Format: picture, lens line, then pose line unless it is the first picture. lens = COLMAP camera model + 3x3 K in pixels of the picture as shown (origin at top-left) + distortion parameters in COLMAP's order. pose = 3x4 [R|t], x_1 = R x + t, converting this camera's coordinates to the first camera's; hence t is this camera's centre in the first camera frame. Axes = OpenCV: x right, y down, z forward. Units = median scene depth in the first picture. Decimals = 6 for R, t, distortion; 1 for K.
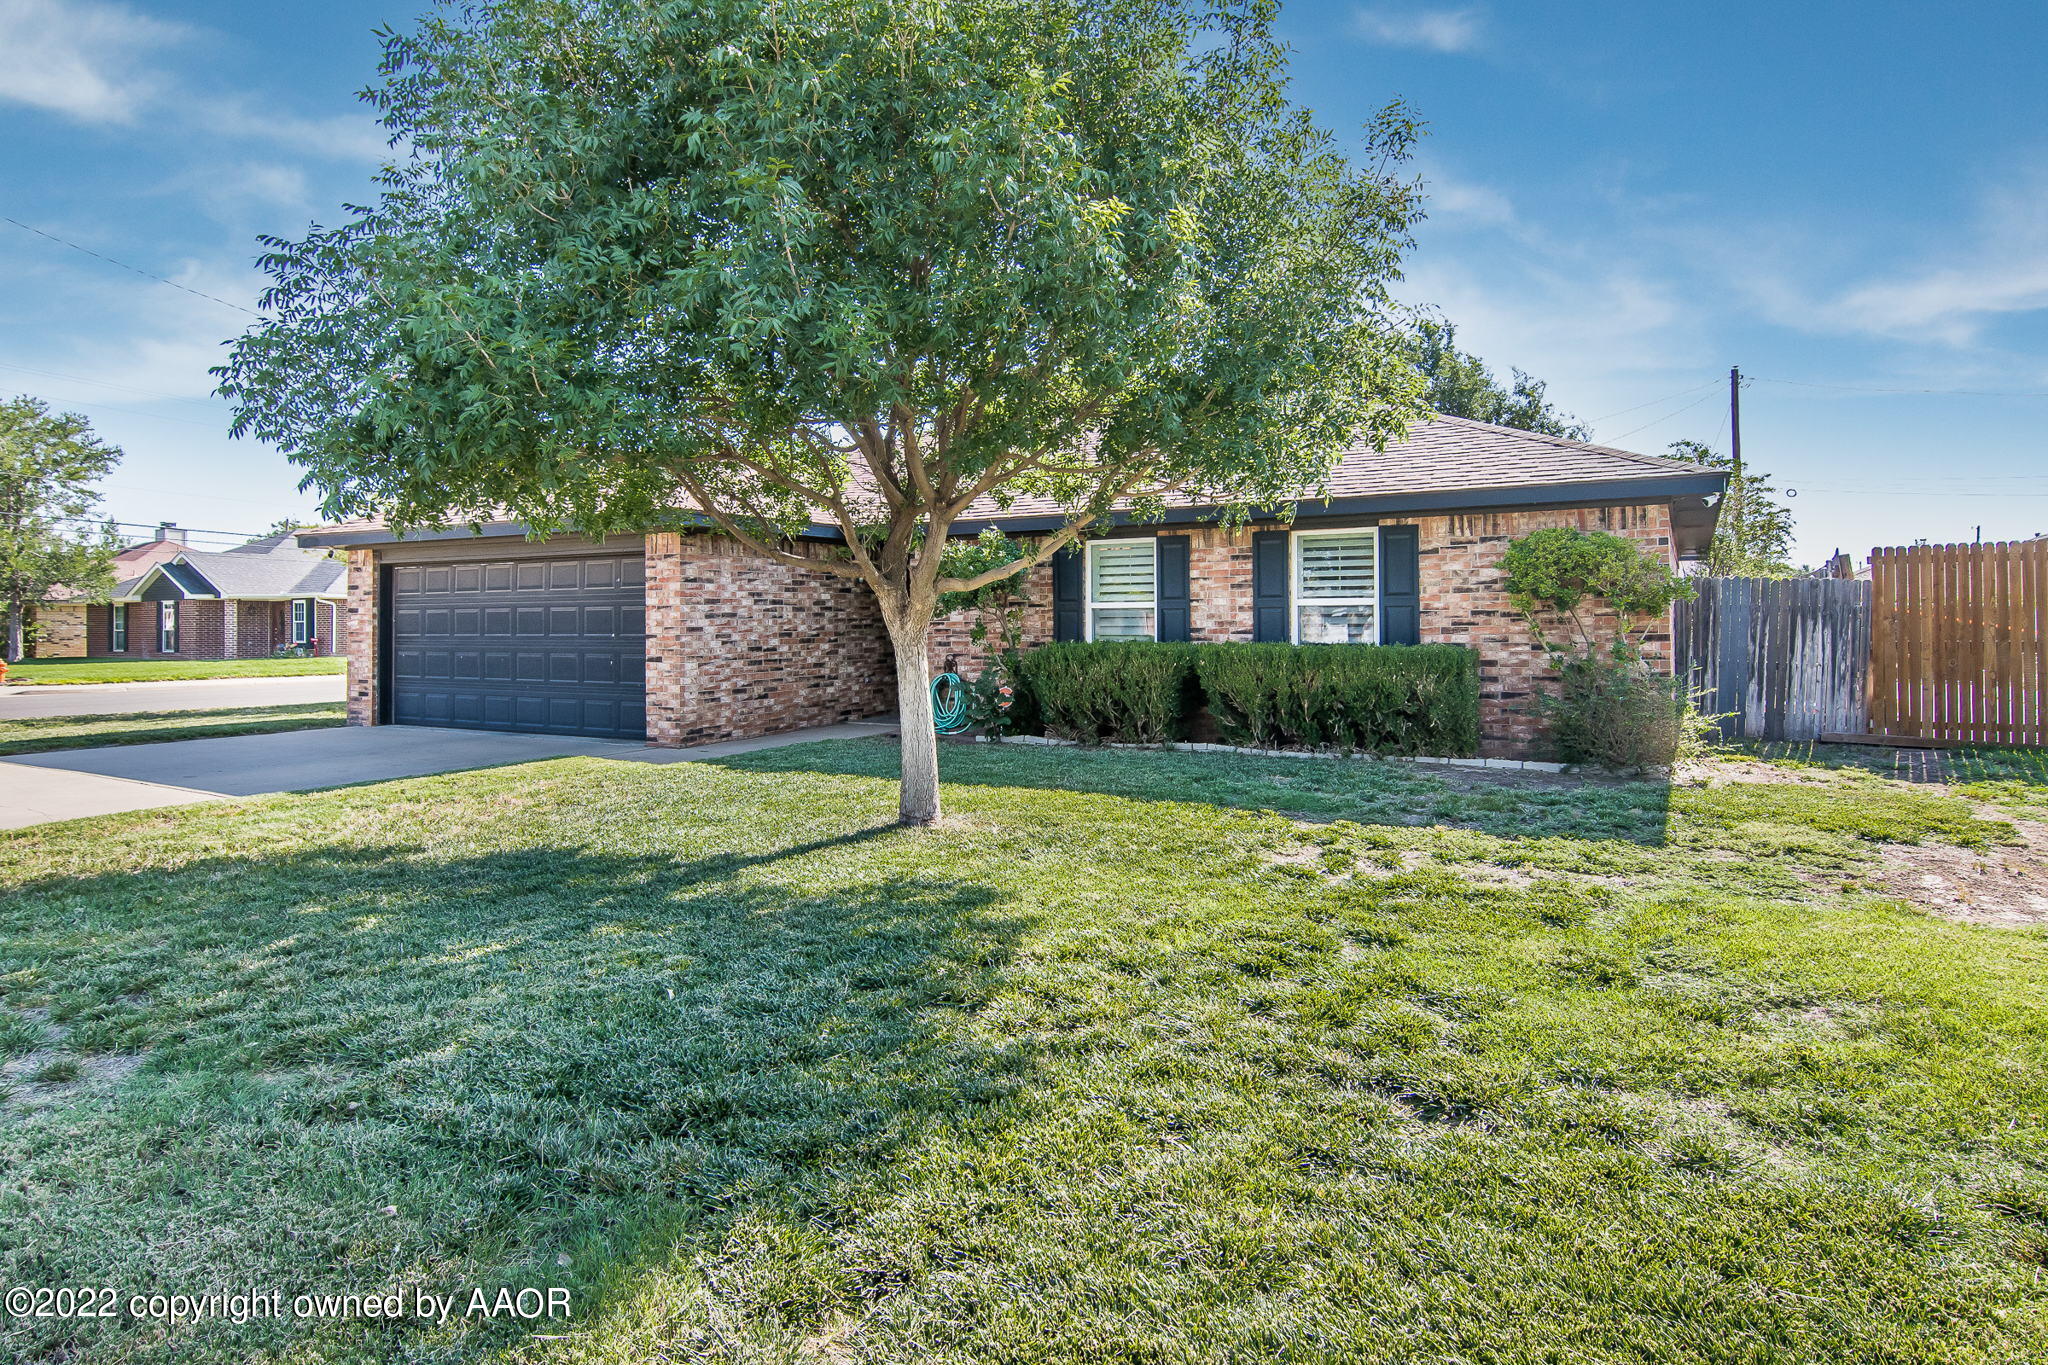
lens RADIAL K [[1048.8, 0, 1026.4], [0, 1048.8, 612.2], [0, 0, 1]] dist [-0.001201, -0.000480]
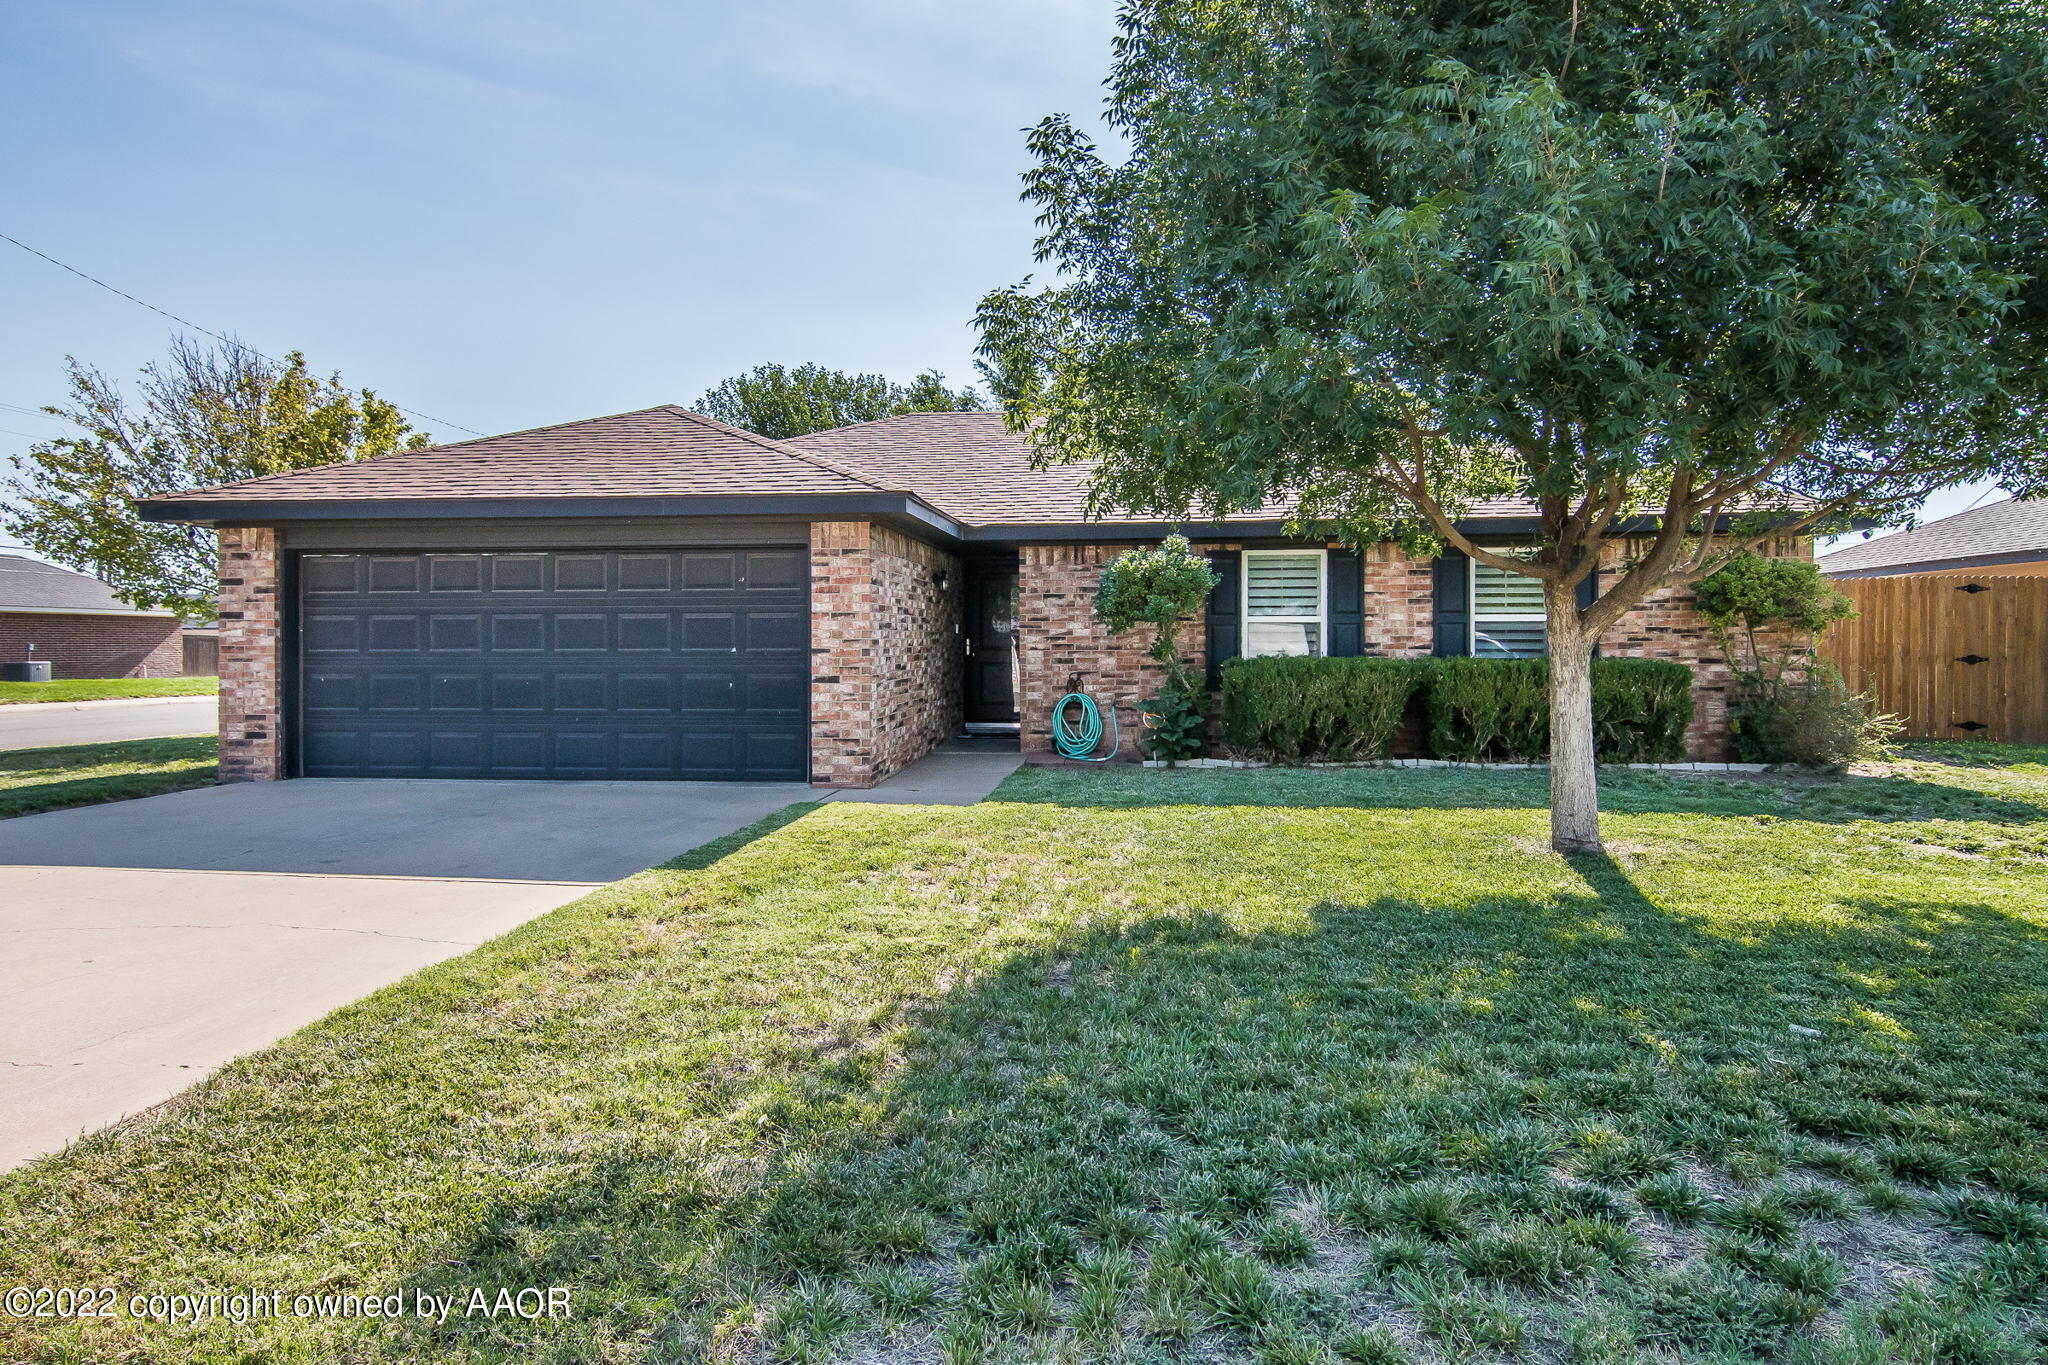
lens RADIAL K [[1066.4, 0, 1023.2], [0, 1066.4, 661.9], [0, 0, 1]] dist [0.001275, -0.000261]
pose [[0.930581, -0.002534, 0.366078, -0.514849], [-0.006734, 0.999688, 0.024037, 0.010897], [-0.366025, -0.024834, 0.930274, 0.187946]]
